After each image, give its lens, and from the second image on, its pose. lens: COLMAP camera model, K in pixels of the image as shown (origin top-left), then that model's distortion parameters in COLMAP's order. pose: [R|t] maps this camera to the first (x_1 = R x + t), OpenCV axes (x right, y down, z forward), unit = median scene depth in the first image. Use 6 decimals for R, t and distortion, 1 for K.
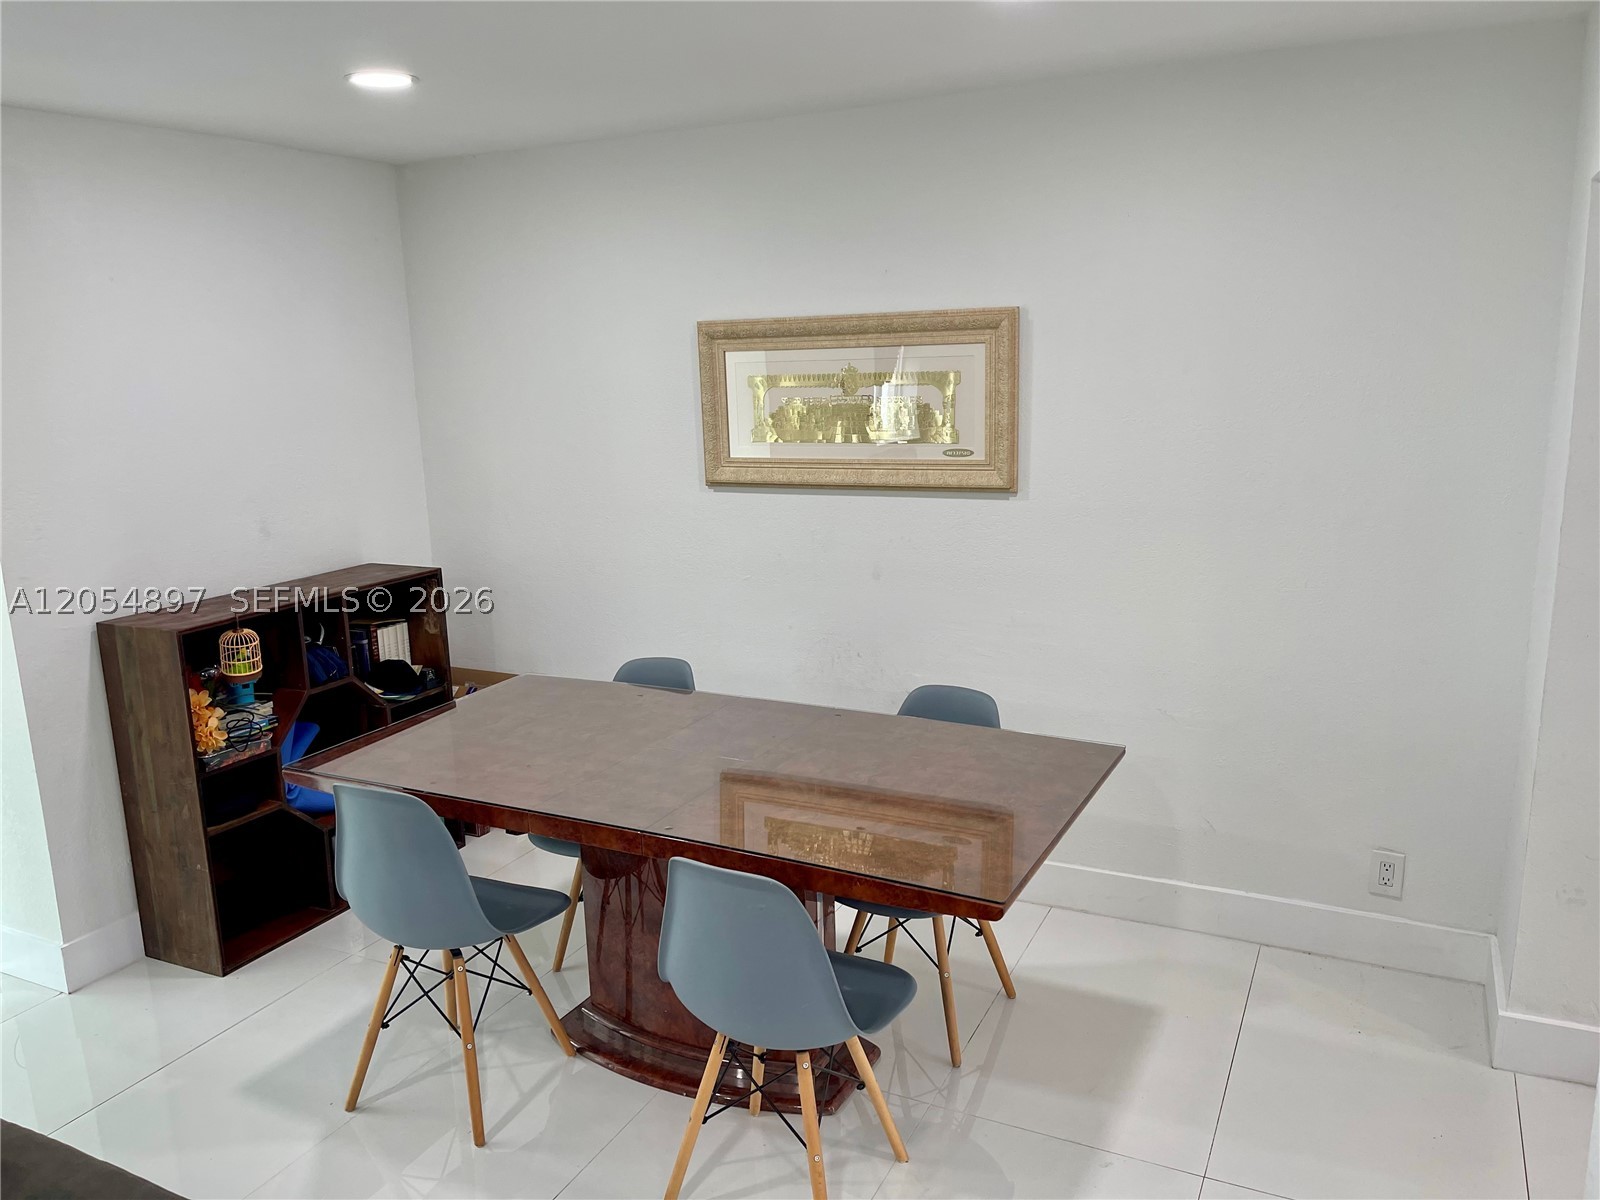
lens RADIAL K [[1204.6, 0, 800.5], [0, 1204.6, 600.2], [0, 0, 1]] dist [0.036775, -0.015145]
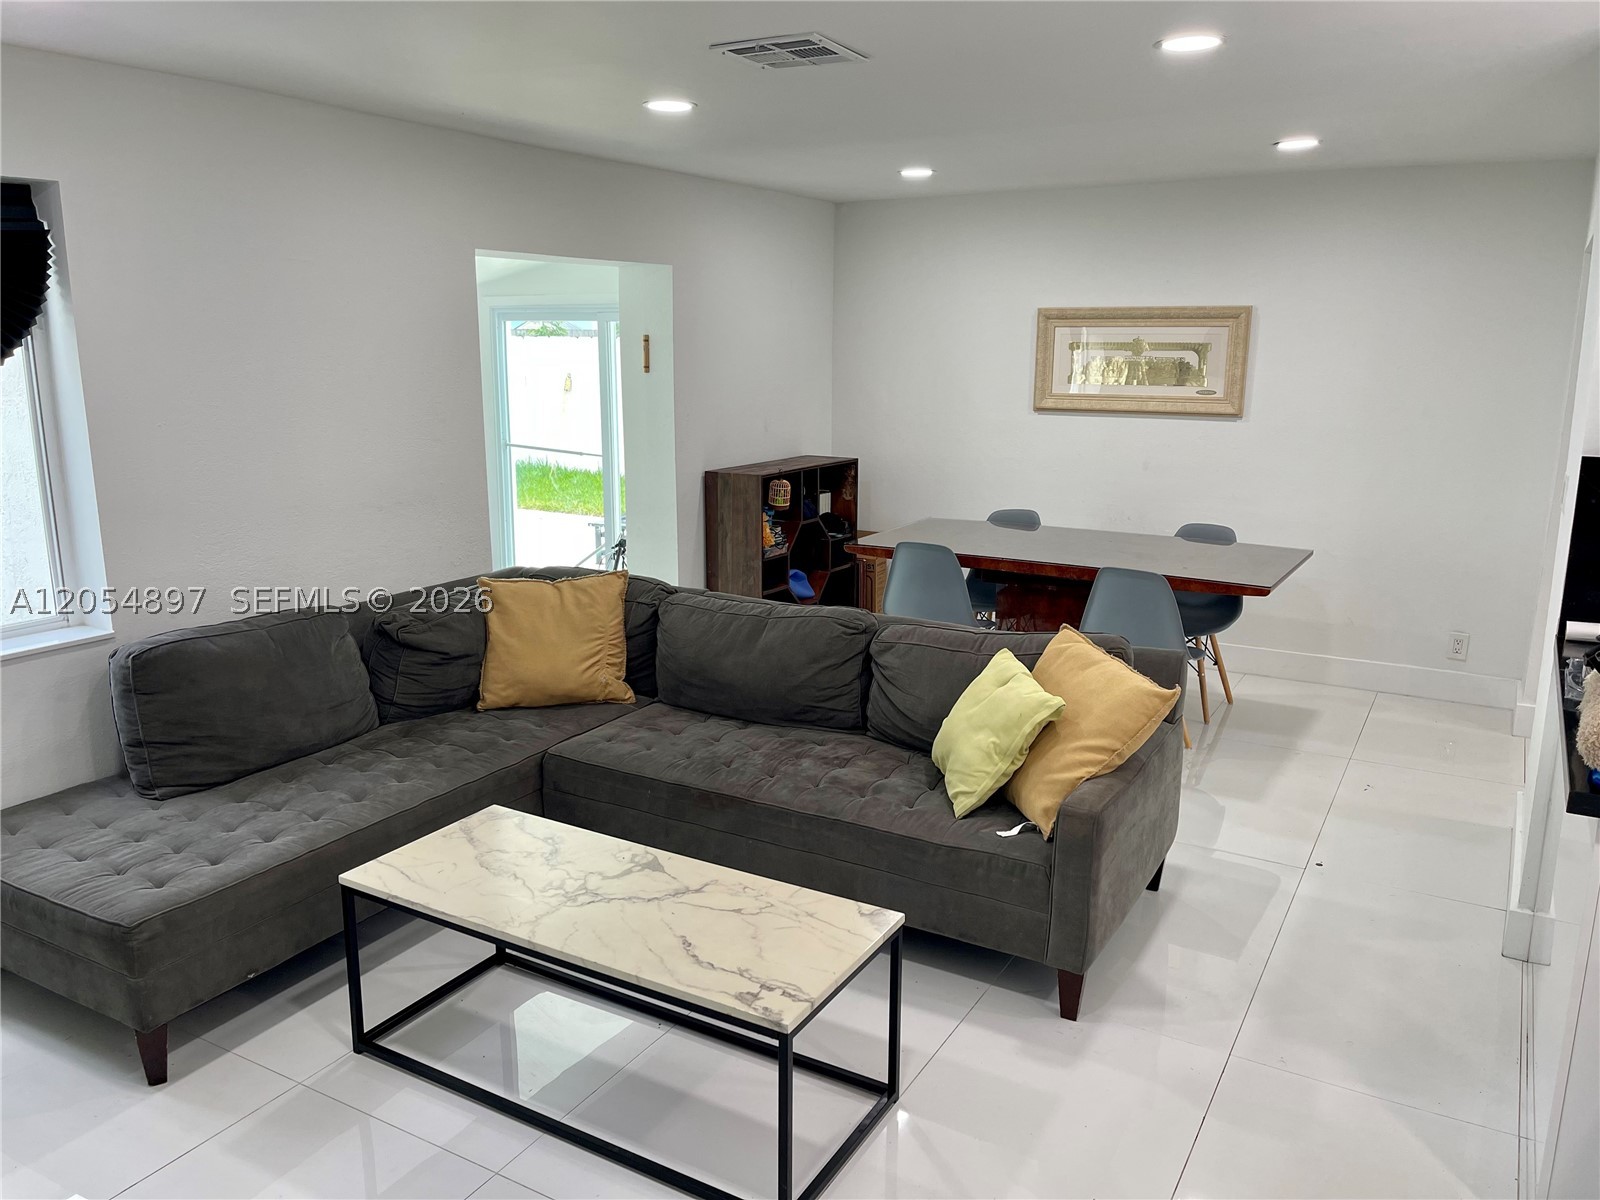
lens RADIAL K [[1204.6, 0, 799.4], [0, 1204.6, 600.8], [0, 0, 1]] dist [0.036775, -0.015145]
pose [[0.997050, 0.047844, -0.060018, -0.318448], [-0.046918, 0.998758, 0.016753, 0.164827], [0.060745, -0.013888, 0.998057, -0.710820]]
